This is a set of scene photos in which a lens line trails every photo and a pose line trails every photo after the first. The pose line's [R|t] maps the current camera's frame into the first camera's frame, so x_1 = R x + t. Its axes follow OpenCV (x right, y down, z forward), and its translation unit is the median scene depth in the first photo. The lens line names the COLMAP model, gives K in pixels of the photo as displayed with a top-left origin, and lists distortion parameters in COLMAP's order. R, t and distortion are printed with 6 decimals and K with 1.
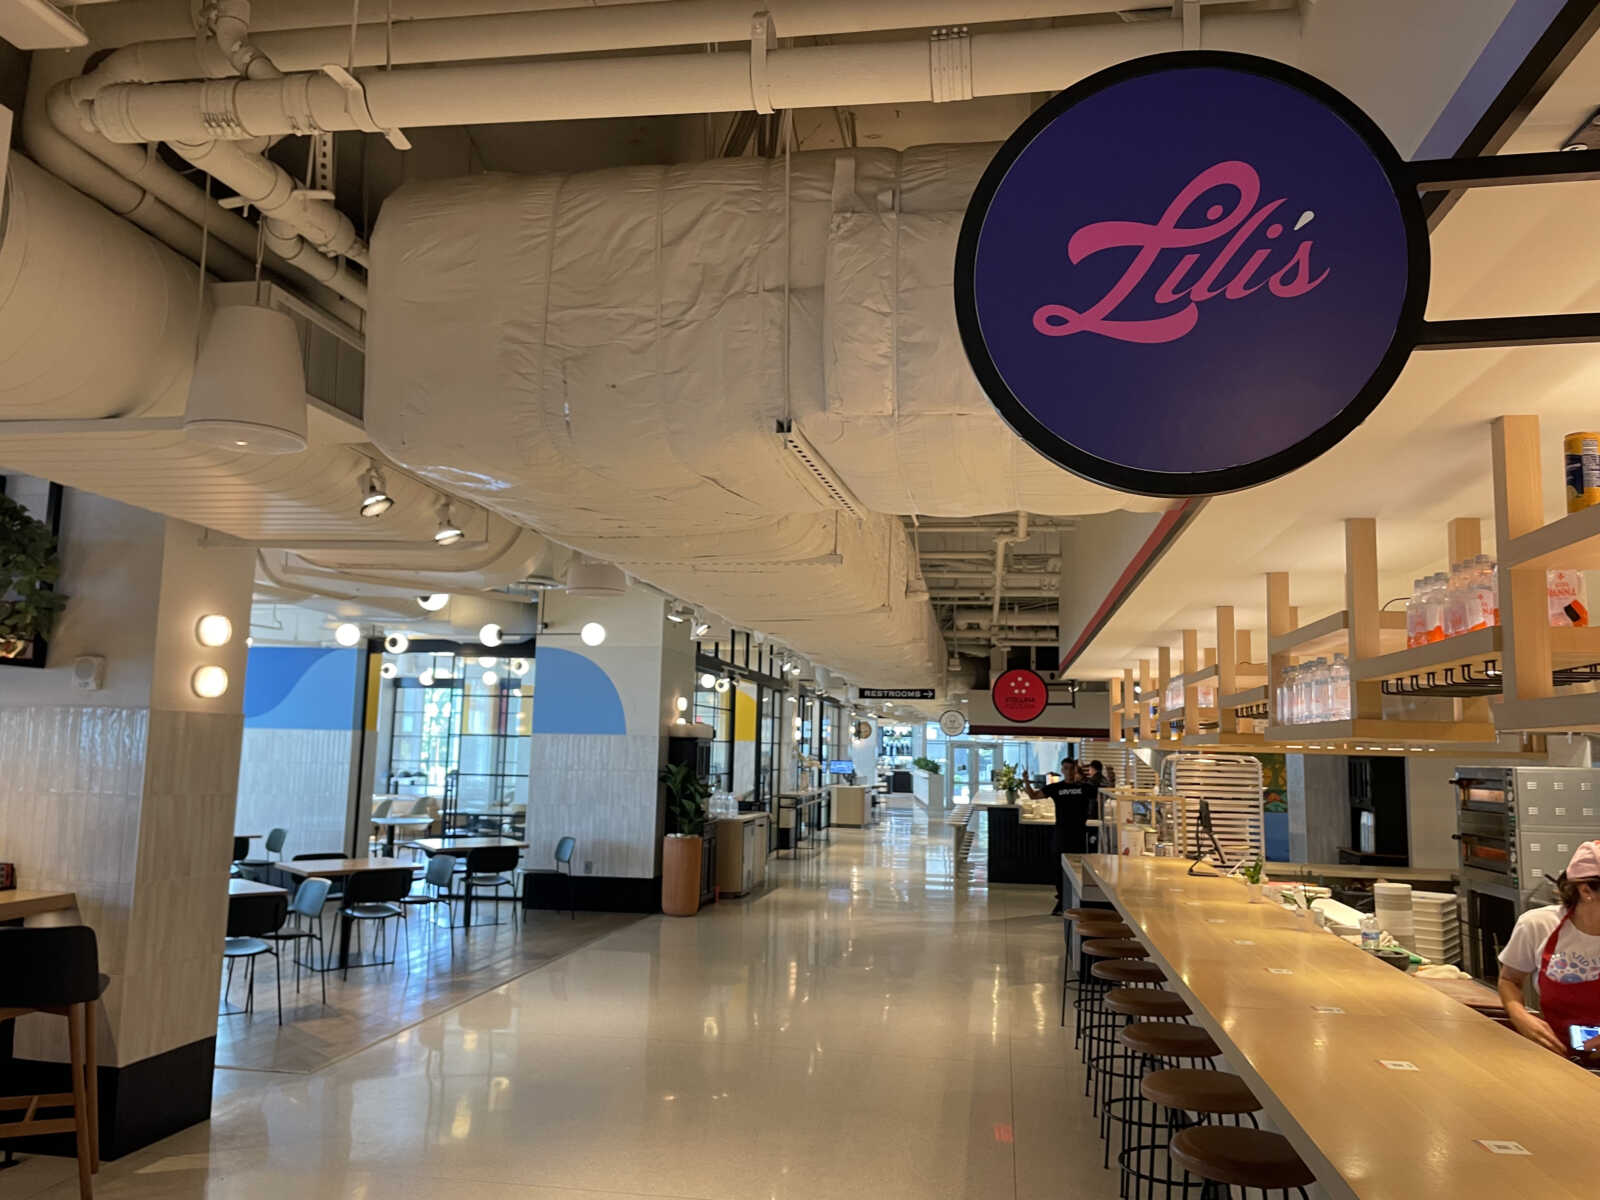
lens RADIAL K [[1215.1, 0, 801.4], [0, 1215.1, 597.8], [0, 0, 1]] dist [0.054529, -0.070021]
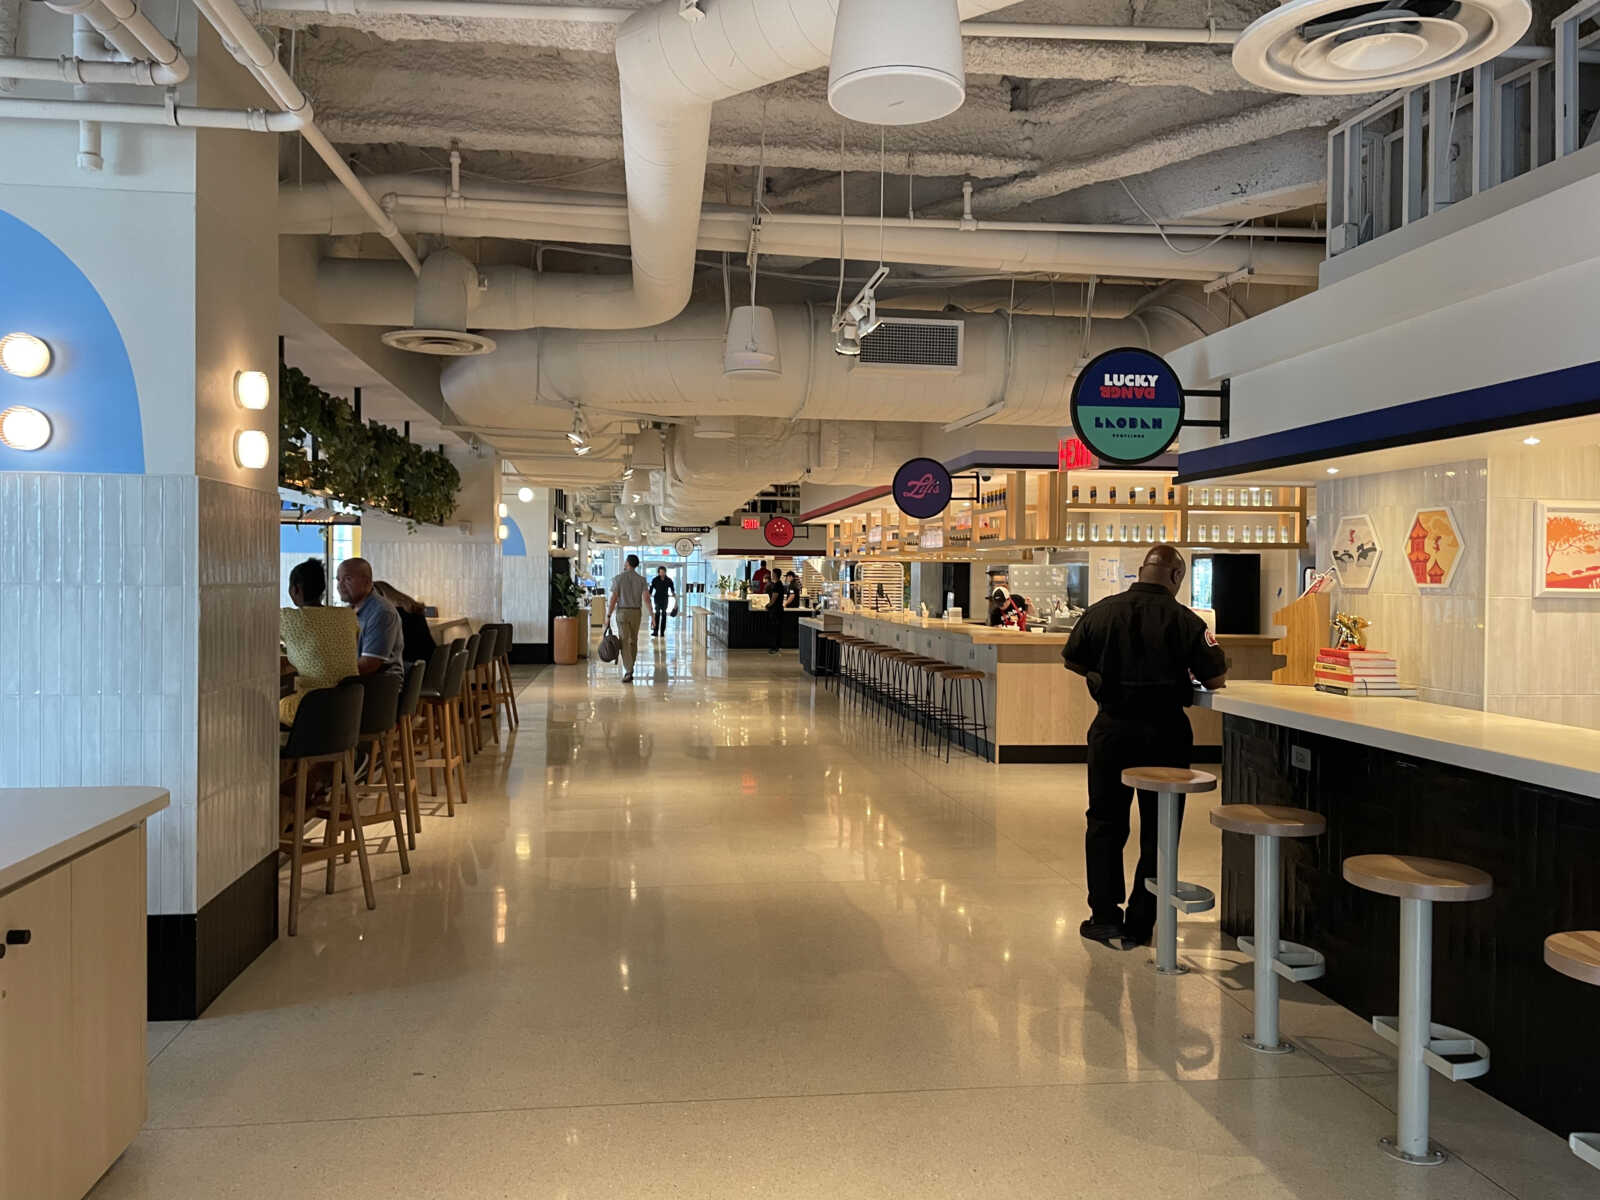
lens RADIAL K [[1215.1, 0, 798.4], [0, 1215.1, 593.5], [0, 0, 1]] dist [0.054529, -0.070021]
pose [[0.956349, -0.017559, 0.291699, -0.381343], [-0.023934, 0.990133, 0.138070, -0.094095], [-0.291246, -0.139024, 0.946493, -0.867844]]
